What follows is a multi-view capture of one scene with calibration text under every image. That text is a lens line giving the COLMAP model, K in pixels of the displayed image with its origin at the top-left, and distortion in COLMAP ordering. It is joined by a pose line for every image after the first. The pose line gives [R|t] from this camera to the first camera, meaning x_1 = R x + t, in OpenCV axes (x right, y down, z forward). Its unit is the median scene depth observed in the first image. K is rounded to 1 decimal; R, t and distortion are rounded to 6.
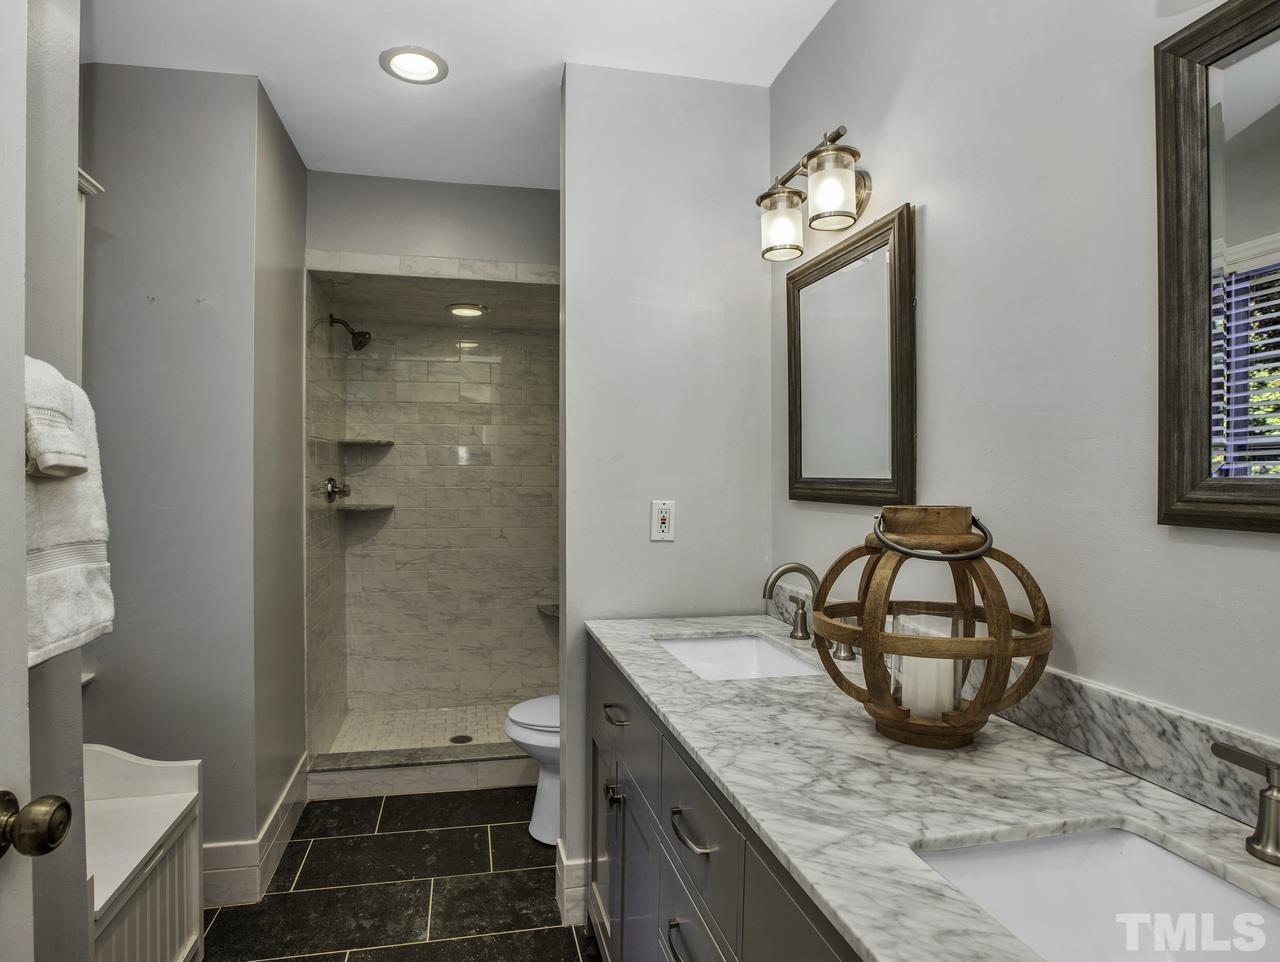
lens RADIAL K [[654.8, 0, 628.9], [0, 654.8, 482.1], [0, 0, 1]] dist [0.002247, 0.001180]
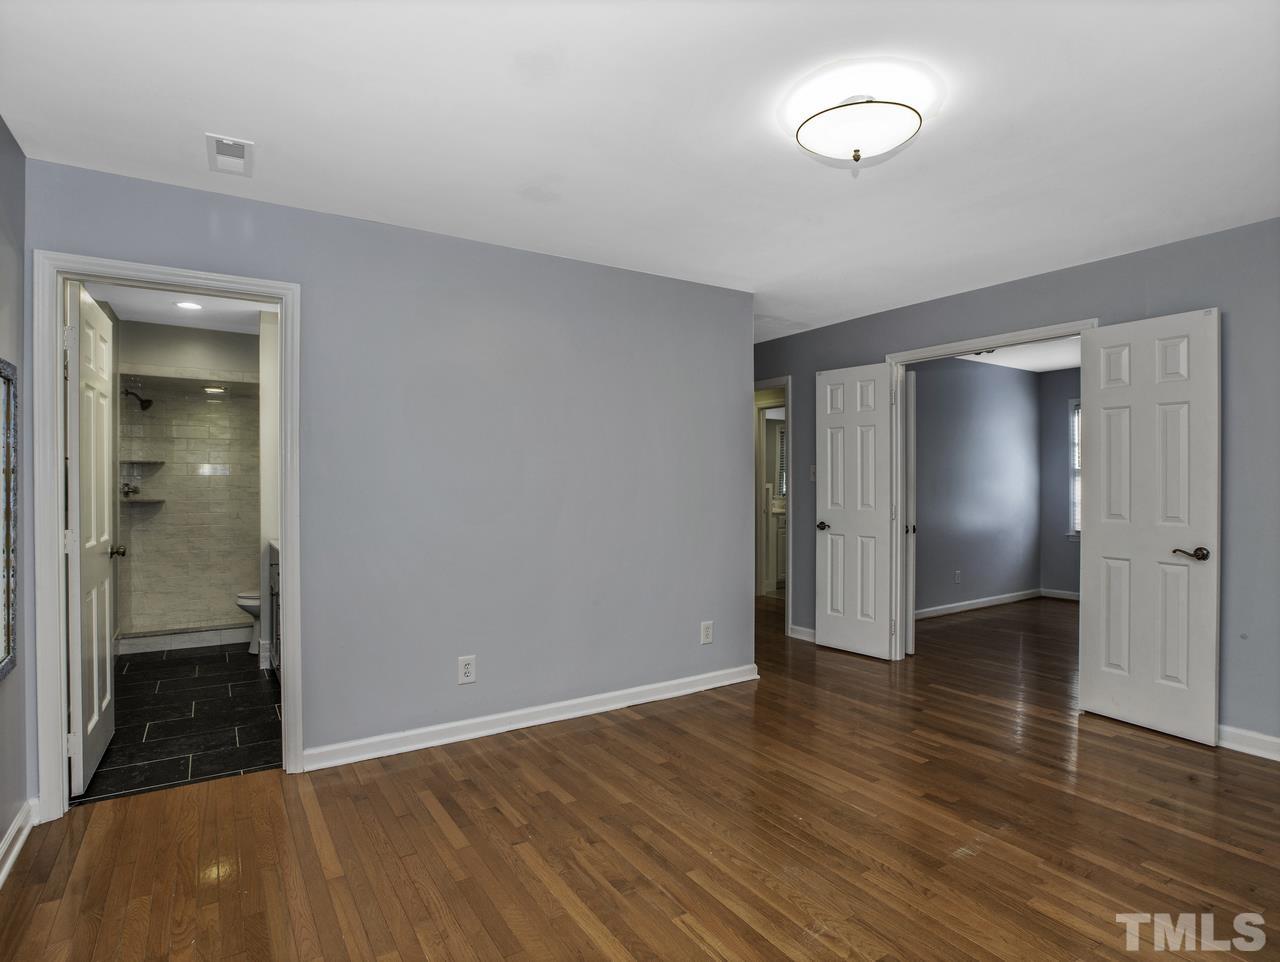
lens RADIAL K [[686.1, 0, 640.0], [0, 686.1, 481.0], [0, 0, 1]] dist [-0.009694, -0.000651]
pose [[0.951200, -0.001446, 0.308572, 0.284808], [0.004862, 0.999935, -0.010299, 0.012736], [-0.308537, 0.011297, 0.951145, -1.147090]]
